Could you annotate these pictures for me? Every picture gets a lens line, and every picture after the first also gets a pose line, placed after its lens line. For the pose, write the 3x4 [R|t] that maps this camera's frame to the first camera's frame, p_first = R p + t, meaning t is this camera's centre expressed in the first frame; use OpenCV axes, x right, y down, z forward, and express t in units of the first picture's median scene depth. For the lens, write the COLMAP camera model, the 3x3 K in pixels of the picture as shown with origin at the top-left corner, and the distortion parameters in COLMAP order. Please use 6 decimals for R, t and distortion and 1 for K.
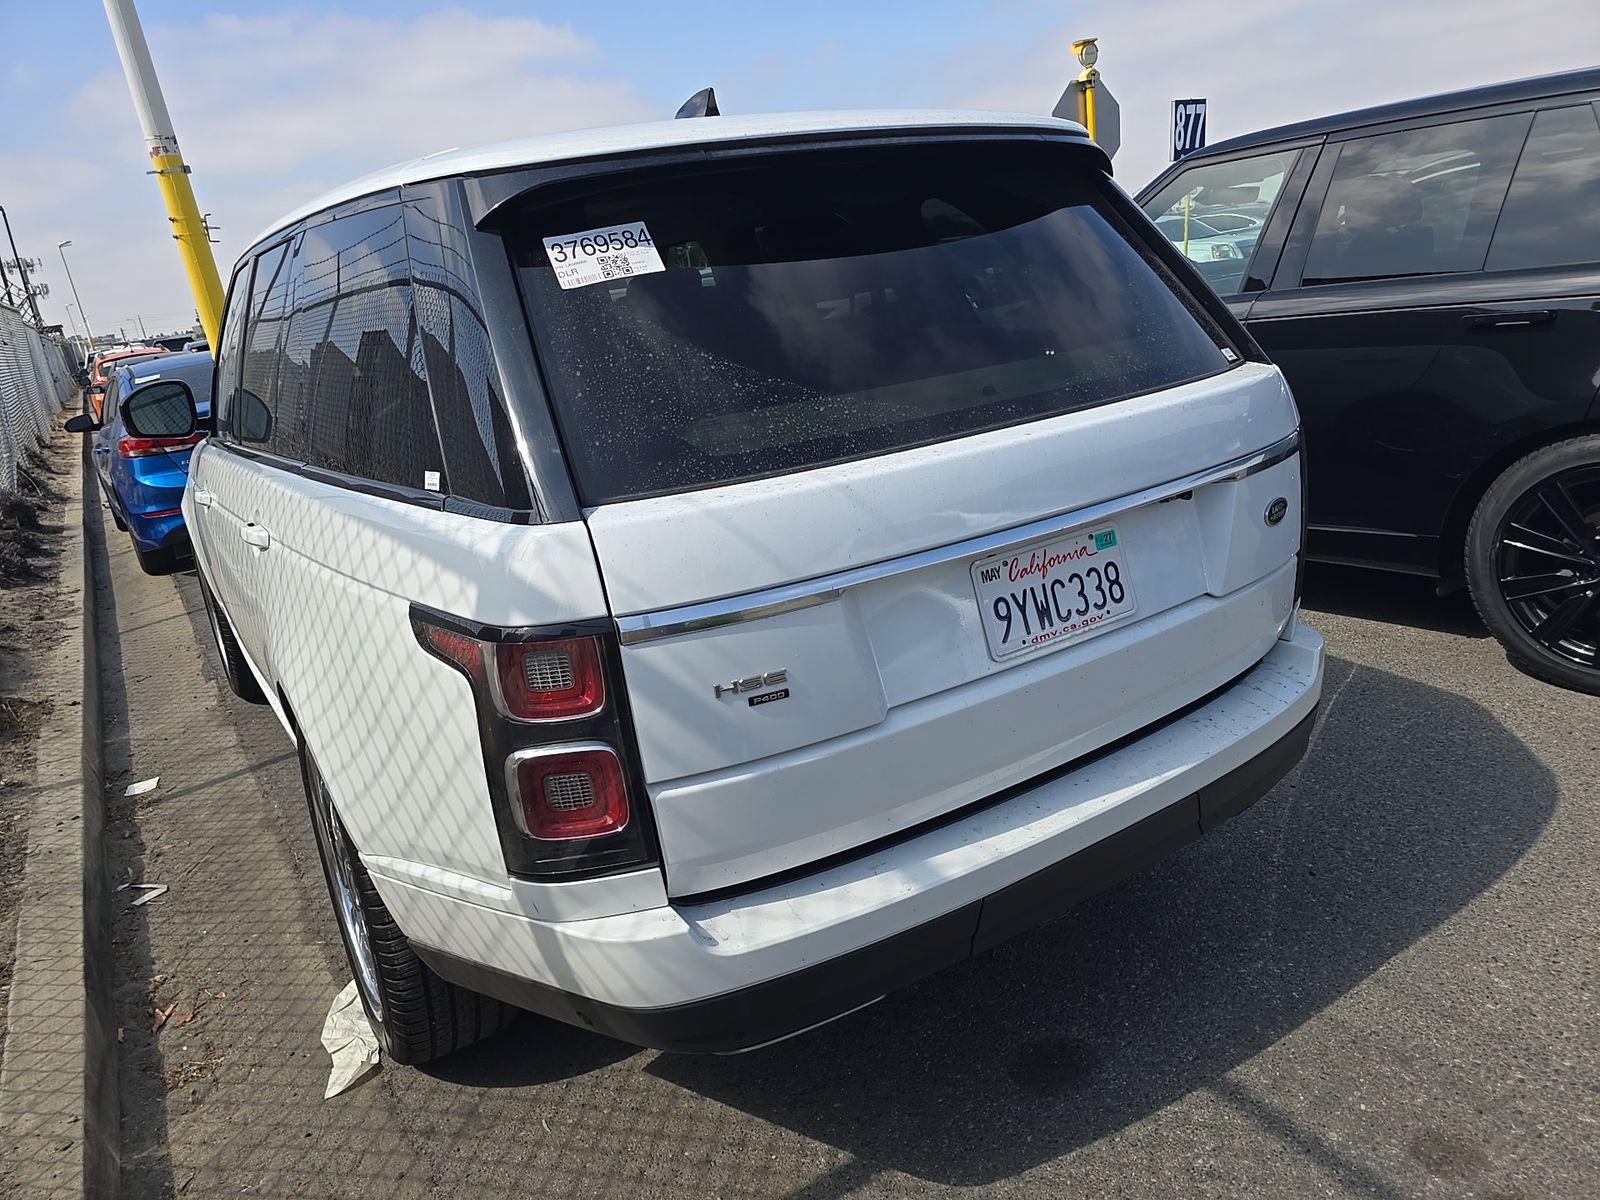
lens RADIAL K [[1069.9, 0, 800.0], [0, 1069.9, 600.0], [0, 0, 1]] dist [0.053007, -0.049165]
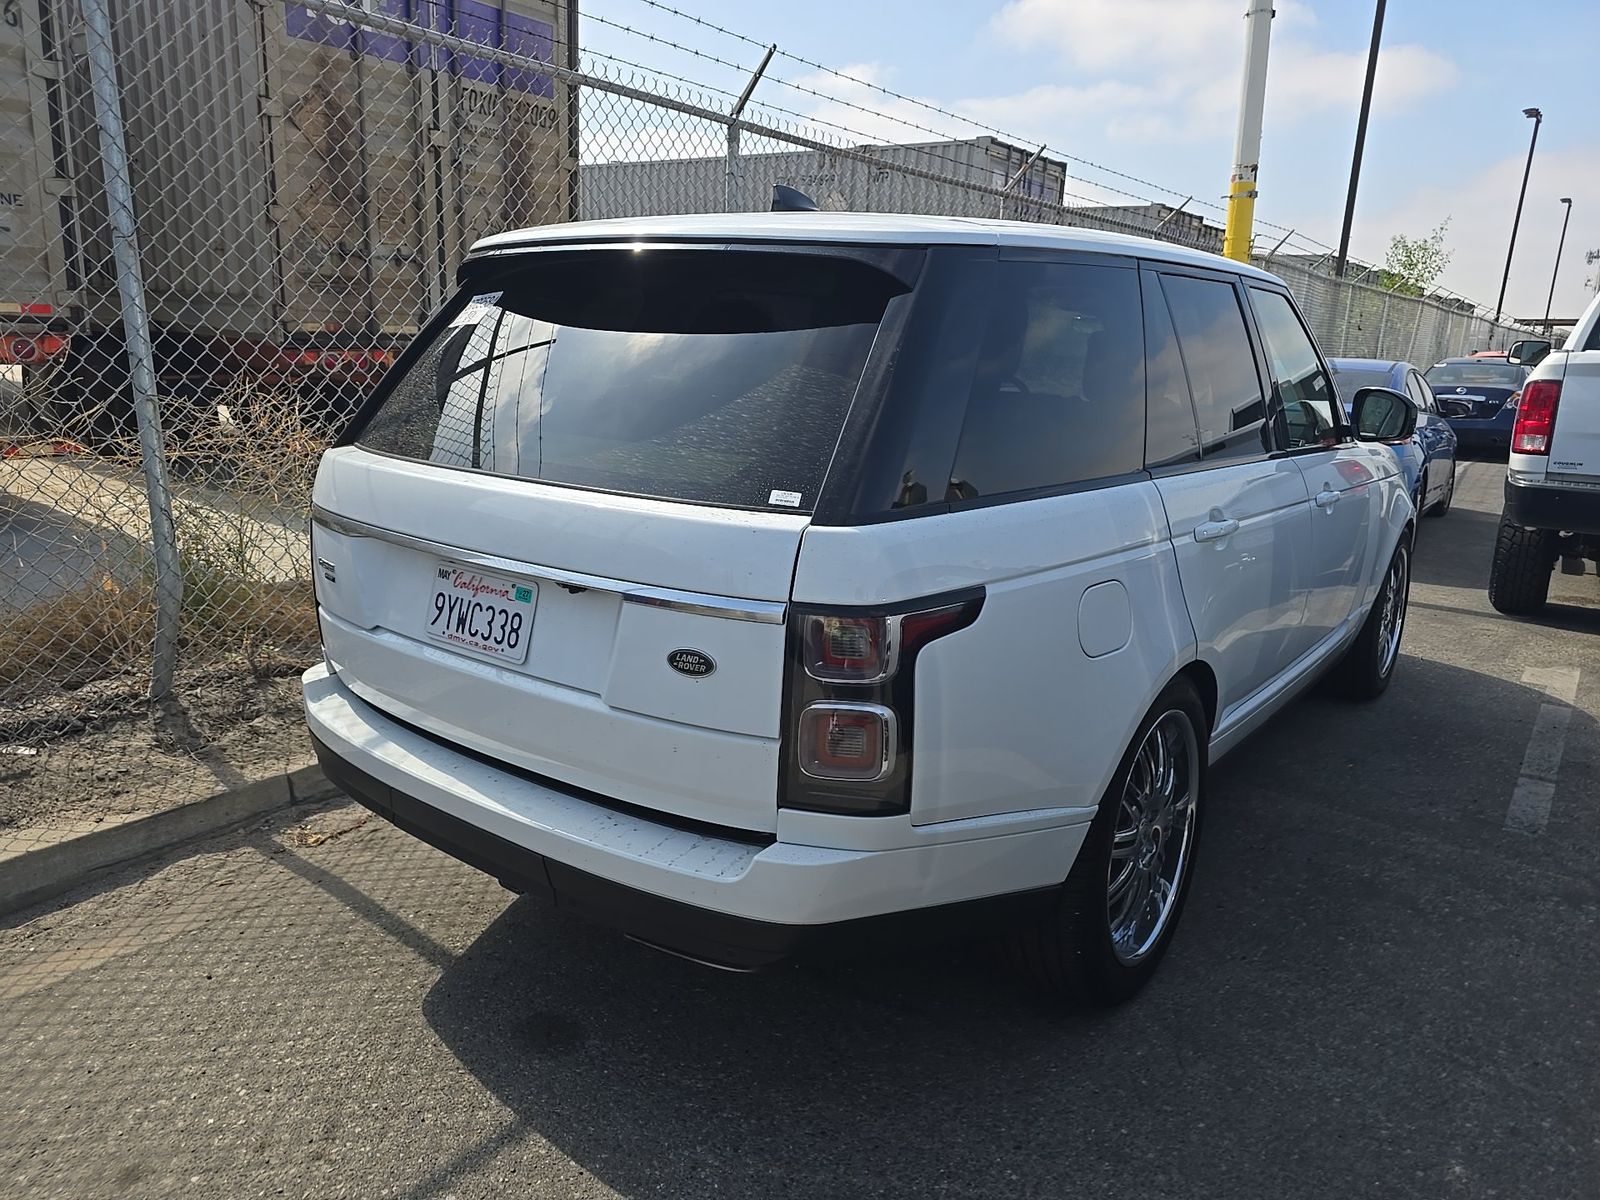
lens RADIAL K [[1069.9, 0, 800.0], [0, 1069.9, 600.0], [0, 0, 1]] dist [0.053007, -0.049165]
pose [[0.356790, 0.343147, -0.868879, 1.435984], [-0.337079, 0.914725, 0.222837, -0.420315], [0.871251, 0.213375, 0.442032, 0.761715]]
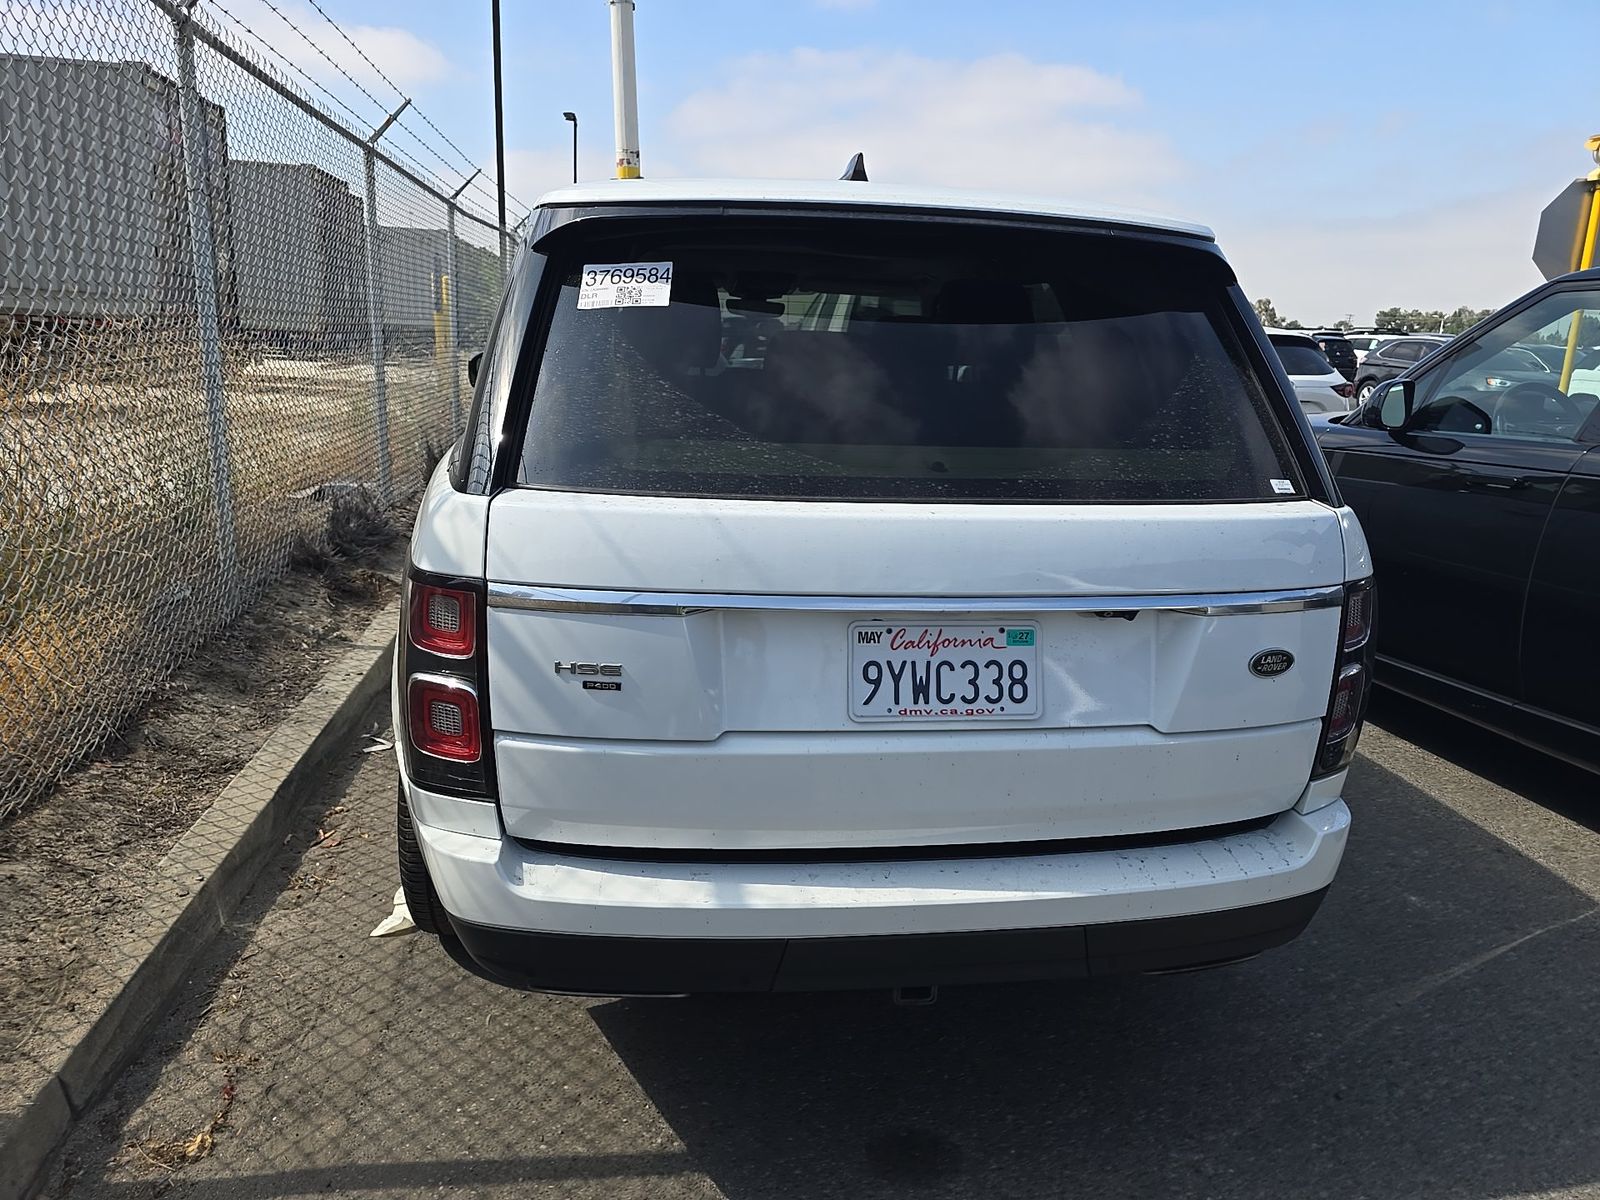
lens RADIAL K [[1069.9, 0, 800.0], [0, 1069.9, 600.0], [0, 0, 1]] dist [0.053007, -0.049165]
pose [[0.903039, 0.237753, -0.357763, 0.453777], [-0.249953, 0.968177, 0.012493, -0.051911], [0.349348, 0.078143, 0.933729, 0.013640]]
